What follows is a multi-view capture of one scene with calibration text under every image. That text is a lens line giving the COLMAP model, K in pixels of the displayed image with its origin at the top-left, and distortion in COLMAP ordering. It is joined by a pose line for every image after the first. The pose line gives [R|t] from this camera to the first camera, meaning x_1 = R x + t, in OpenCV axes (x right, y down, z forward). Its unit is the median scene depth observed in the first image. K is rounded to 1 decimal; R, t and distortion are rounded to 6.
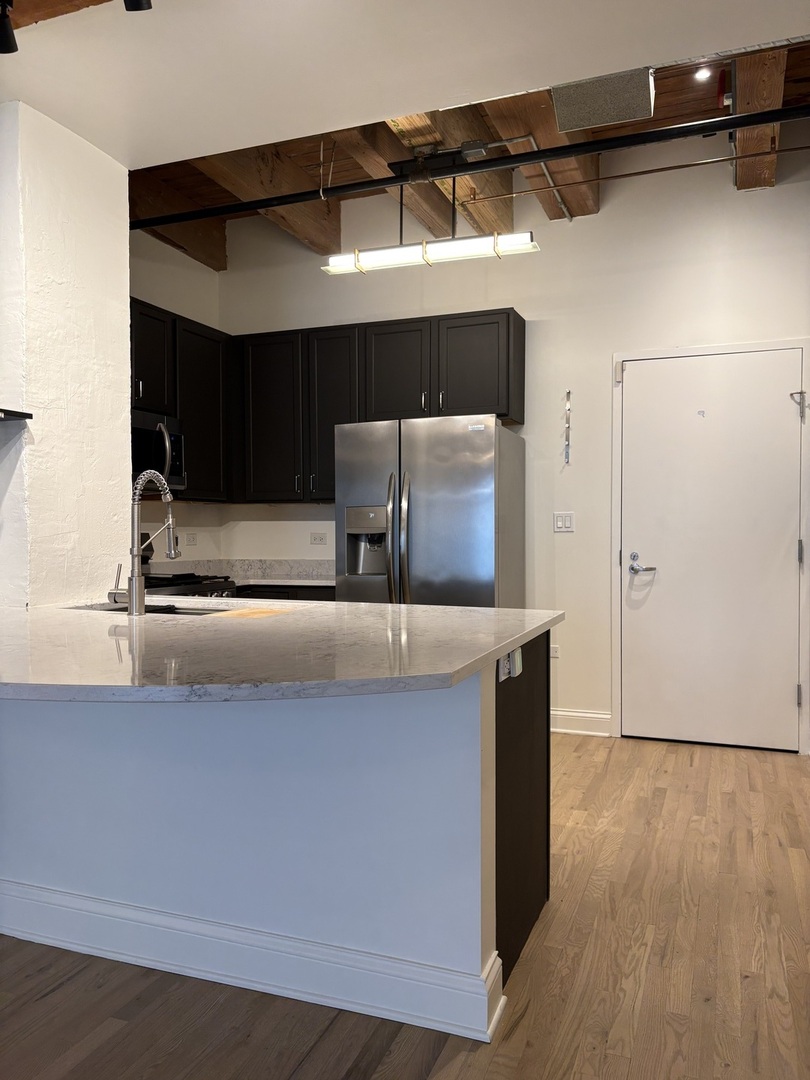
lens RADIAL K [[817.6, 0, 403.1], [0, 817.6, 548.1], [0, 0, 1]] dist [0.033958, -0.038868]
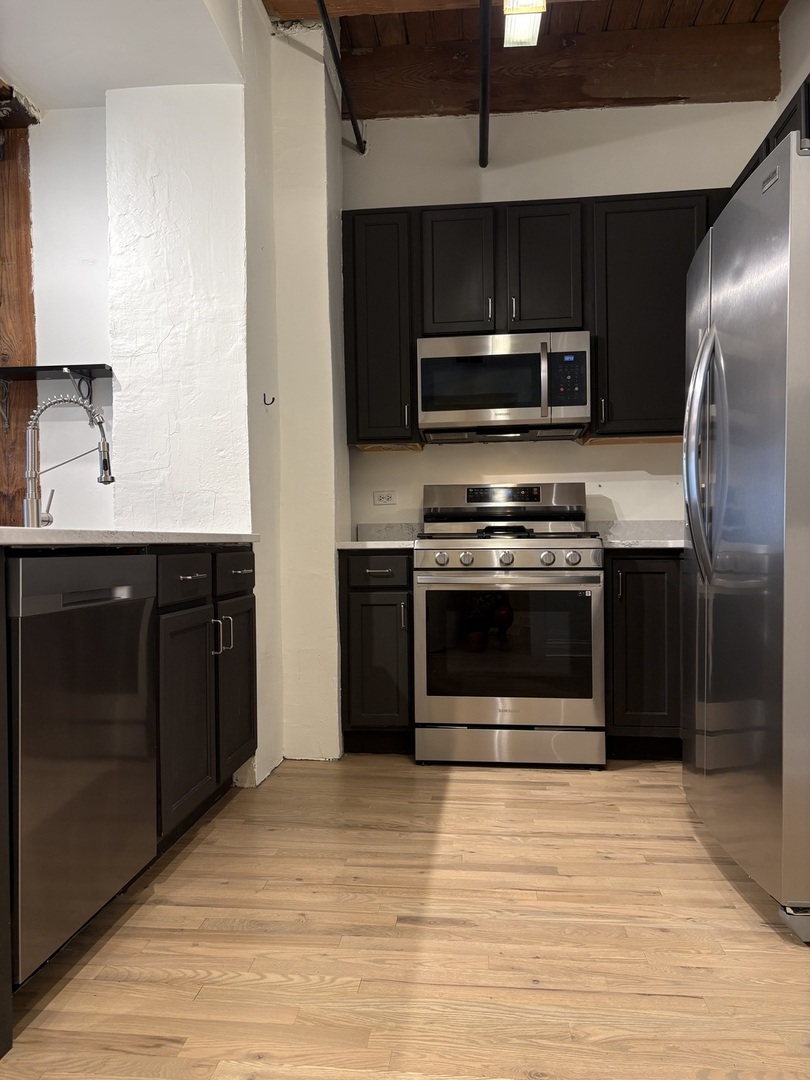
lens RADIAL K [[817.6, 0, 403.1], [0, 817.6, 548.1], [0, 0, 1]] dist [0.033958, -0.038868]
pose [[0.259529, 0.002740, -0.965731, 0.679939], [-0.014433, 0.999895, -0.001042, 0.077572], [0.965627, 0.014209, 0.259541, 1.012217]]
